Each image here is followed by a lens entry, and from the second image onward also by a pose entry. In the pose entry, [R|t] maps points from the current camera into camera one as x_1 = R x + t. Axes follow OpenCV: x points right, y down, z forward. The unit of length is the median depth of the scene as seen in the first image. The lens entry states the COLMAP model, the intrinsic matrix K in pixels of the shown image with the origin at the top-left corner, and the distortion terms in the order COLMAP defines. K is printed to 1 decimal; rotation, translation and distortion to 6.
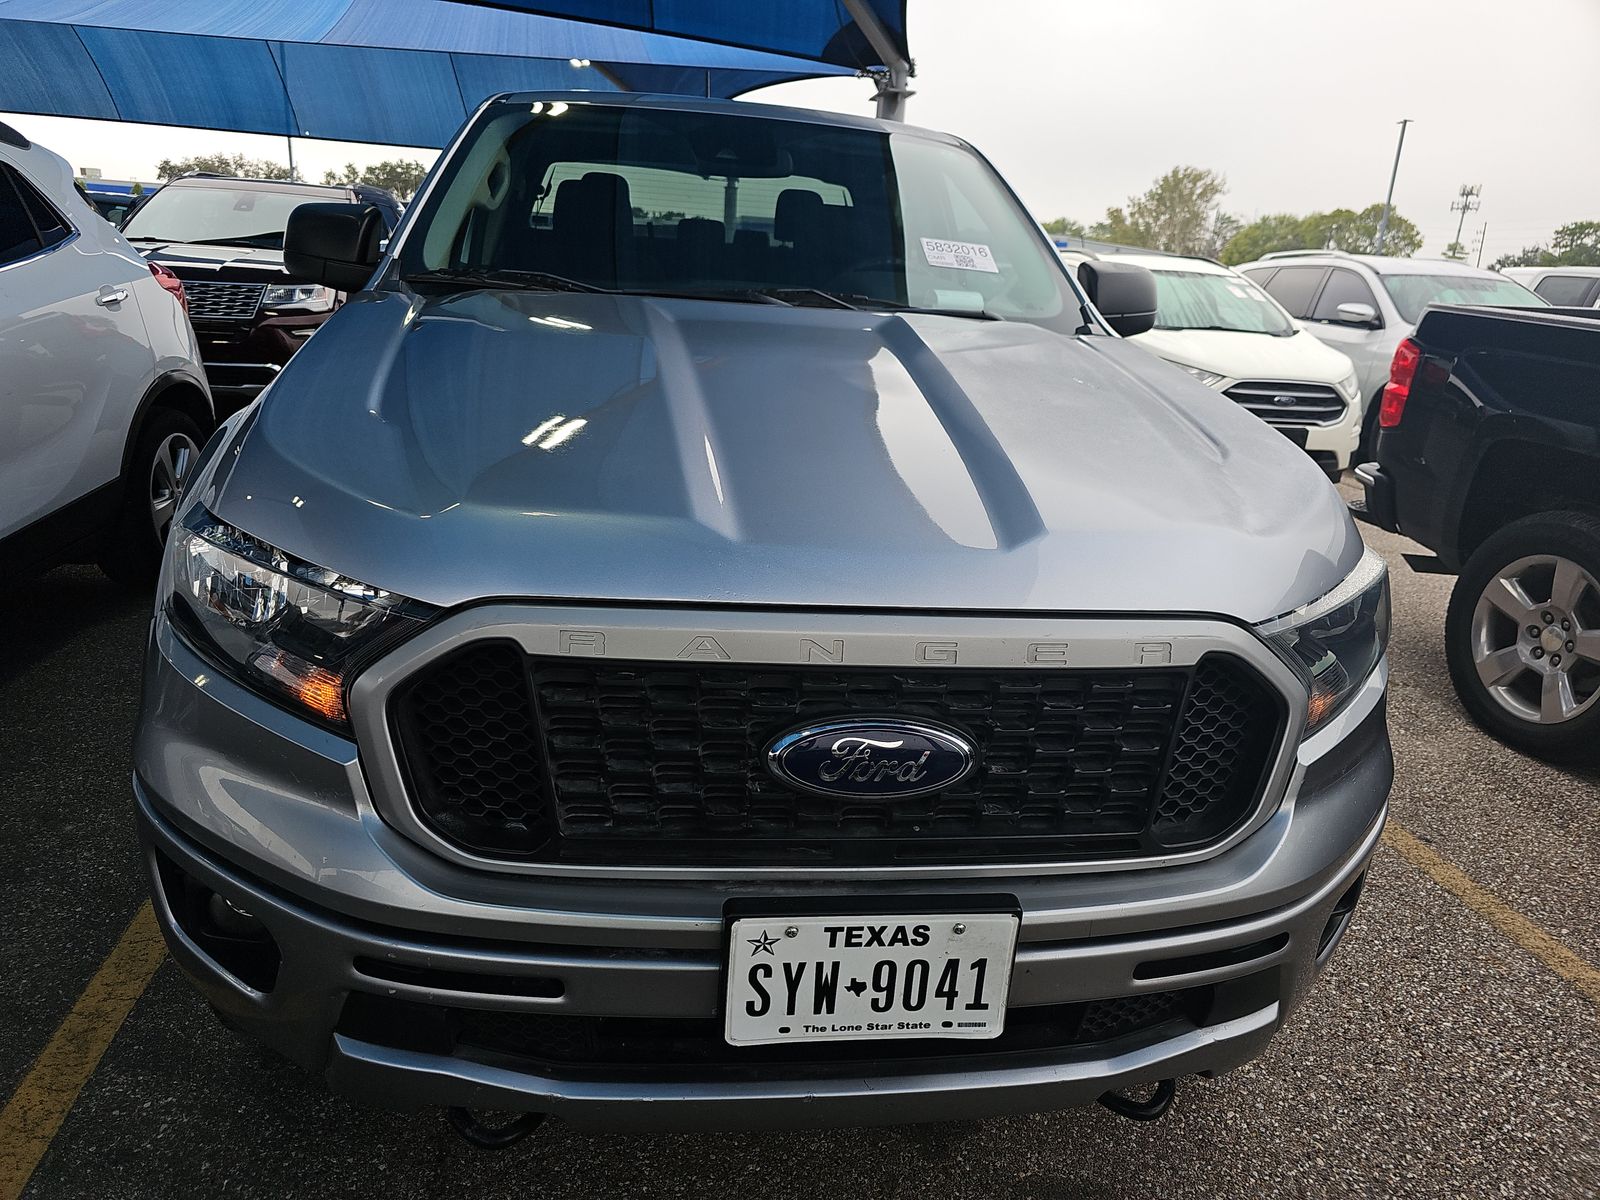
lens RADIAL K [[1067.6, 0, 792.8], [0, 1067.6, 597.4], [0, 0, 1]] dist [0.054962, -0.045500]
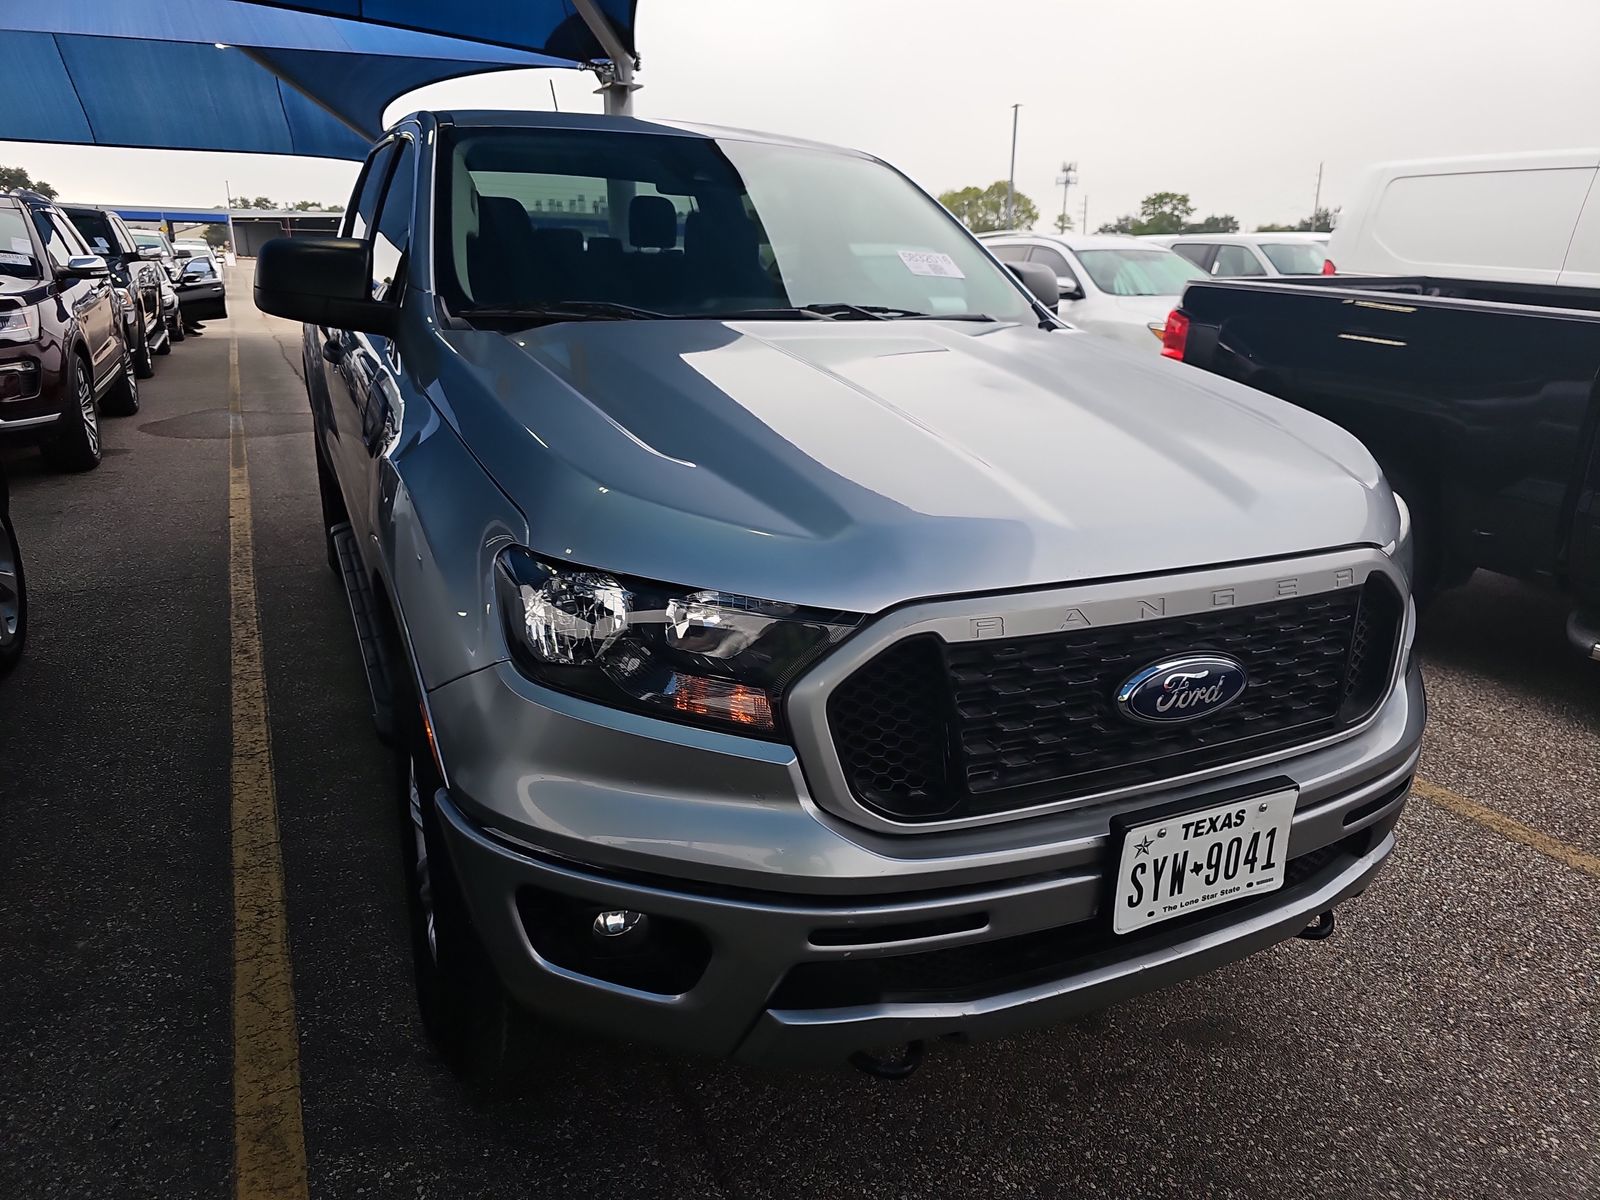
lens RADIAL K [[1078.4, 0, 800.0], [0, 1078.4, 600.0], [0, 0, 1]] dist [0.050415, -0.051497]
pose [[0.949008, -0.133289, 0.285690, -0.694770], [0.129107, 0.991064, 0.033513, -0.052160], [-0.287604, 0.005081, 0.957736, -0.088759]]
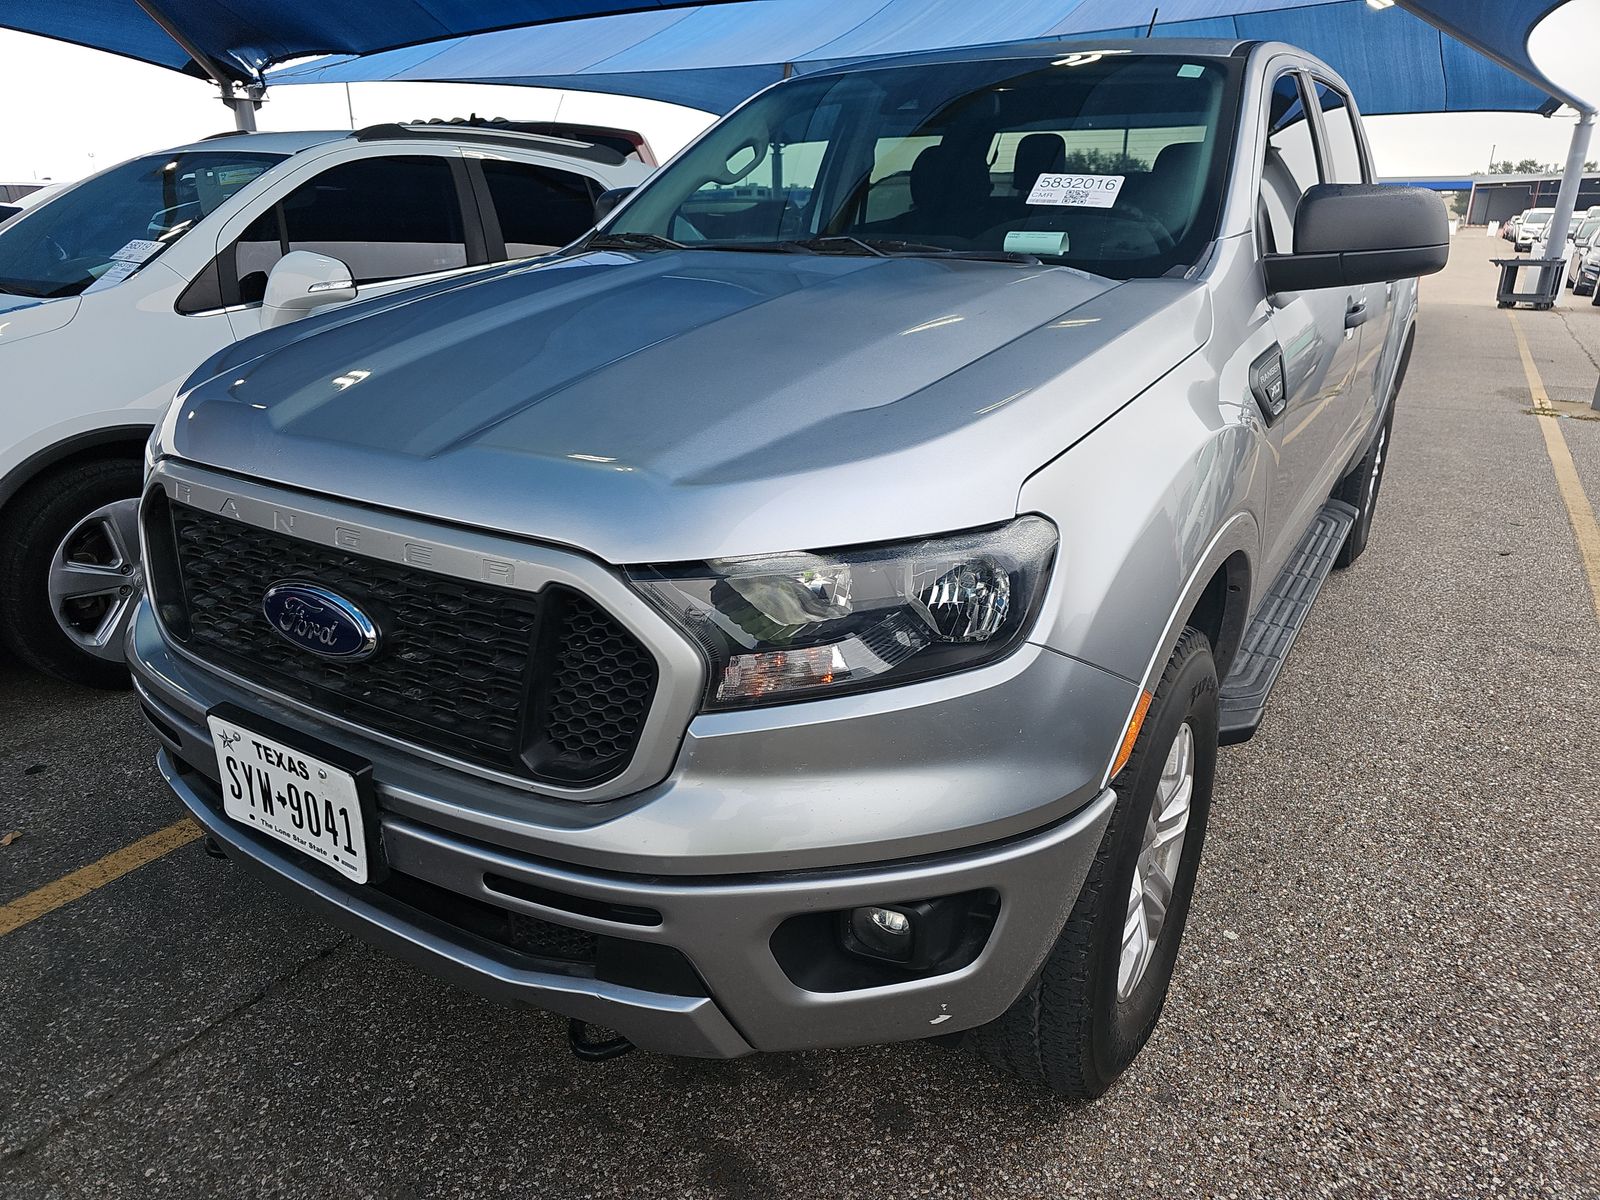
lens RADIAL K [[1067.6, 0, 792.8], [0, 1067.6, 597.4], [0, 0, 1]] dist [0.054962, -0.045500]
pose [[0.760479, 0.162736, -0.628640, 1.217395], [-0.153068, 0.985733, 0.070007, -0.039264], [0.631064, 0.042986, 0.774539, 0.398779]]
